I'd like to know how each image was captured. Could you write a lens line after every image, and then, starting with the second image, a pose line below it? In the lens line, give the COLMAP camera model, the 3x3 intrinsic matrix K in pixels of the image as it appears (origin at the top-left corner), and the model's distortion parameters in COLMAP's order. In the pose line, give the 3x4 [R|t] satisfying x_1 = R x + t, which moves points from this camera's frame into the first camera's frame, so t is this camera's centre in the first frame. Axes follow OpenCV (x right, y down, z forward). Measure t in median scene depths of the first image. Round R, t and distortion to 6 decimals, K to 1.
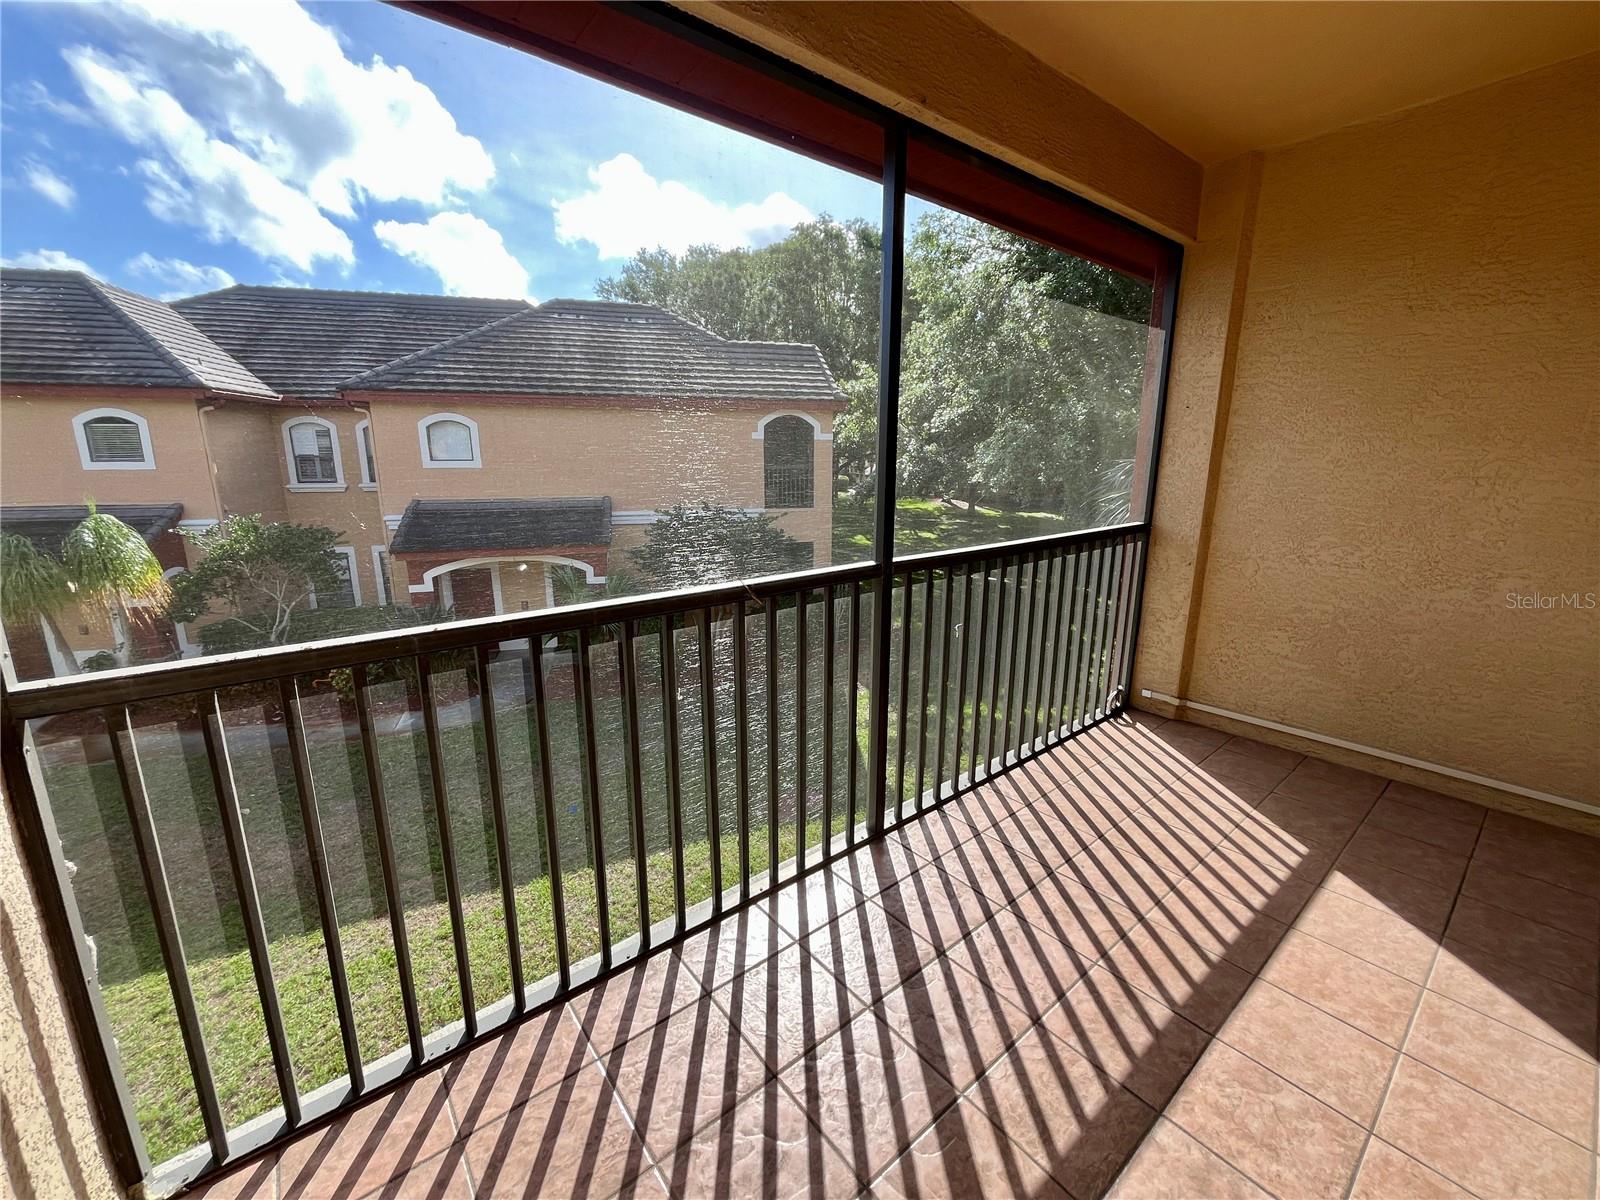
lens RADIAL K [[642.4, 0, 801.9], [0, 642.4, 596.9], [0, 0, 1]] dist [-0.001158, 0.000159]
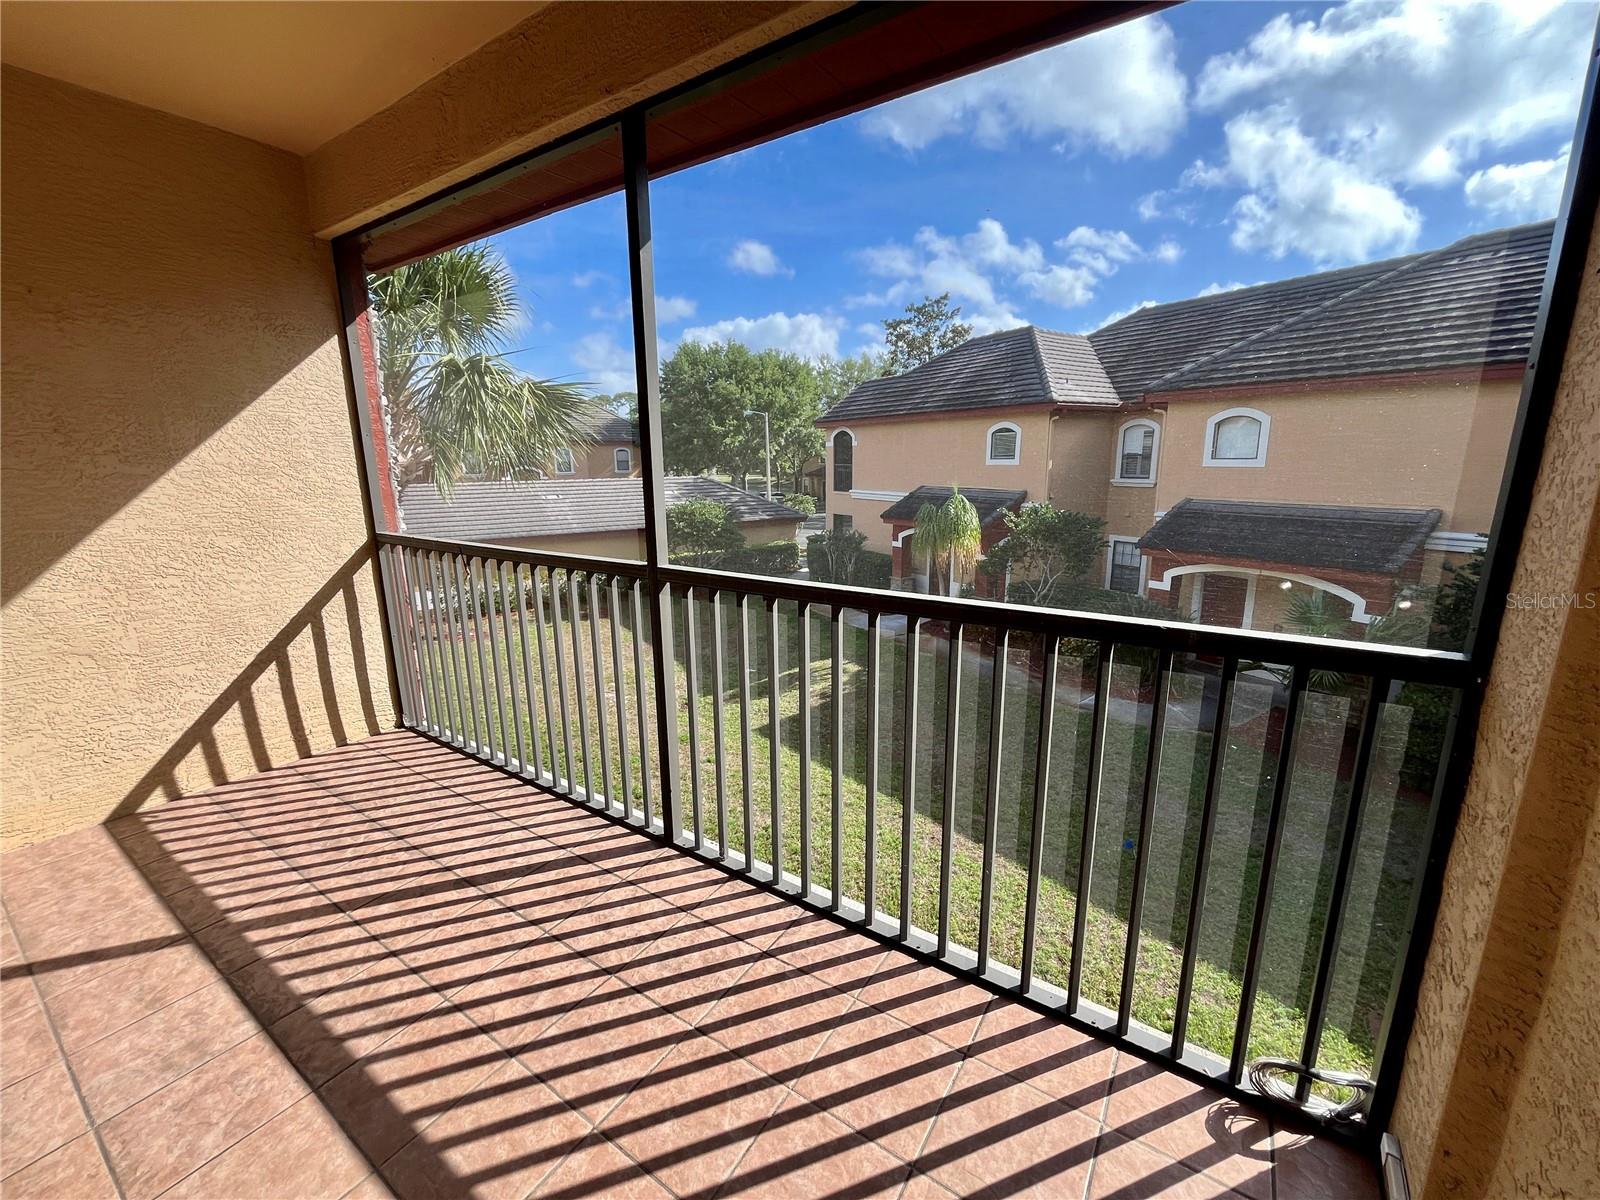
lens RADIAL K [[643.6, 0, 802.8], [0, 643.6, 593.3], [0, 0, 1]] dist [0.001099, -0.000710]
pose [[0.300848, 0.195525, -0.933413, 0.241625], [-0.197535, 0.970307, 0.139586, -0.041875], [0.932990, 0.142388, 0.330538, 0.191555]]
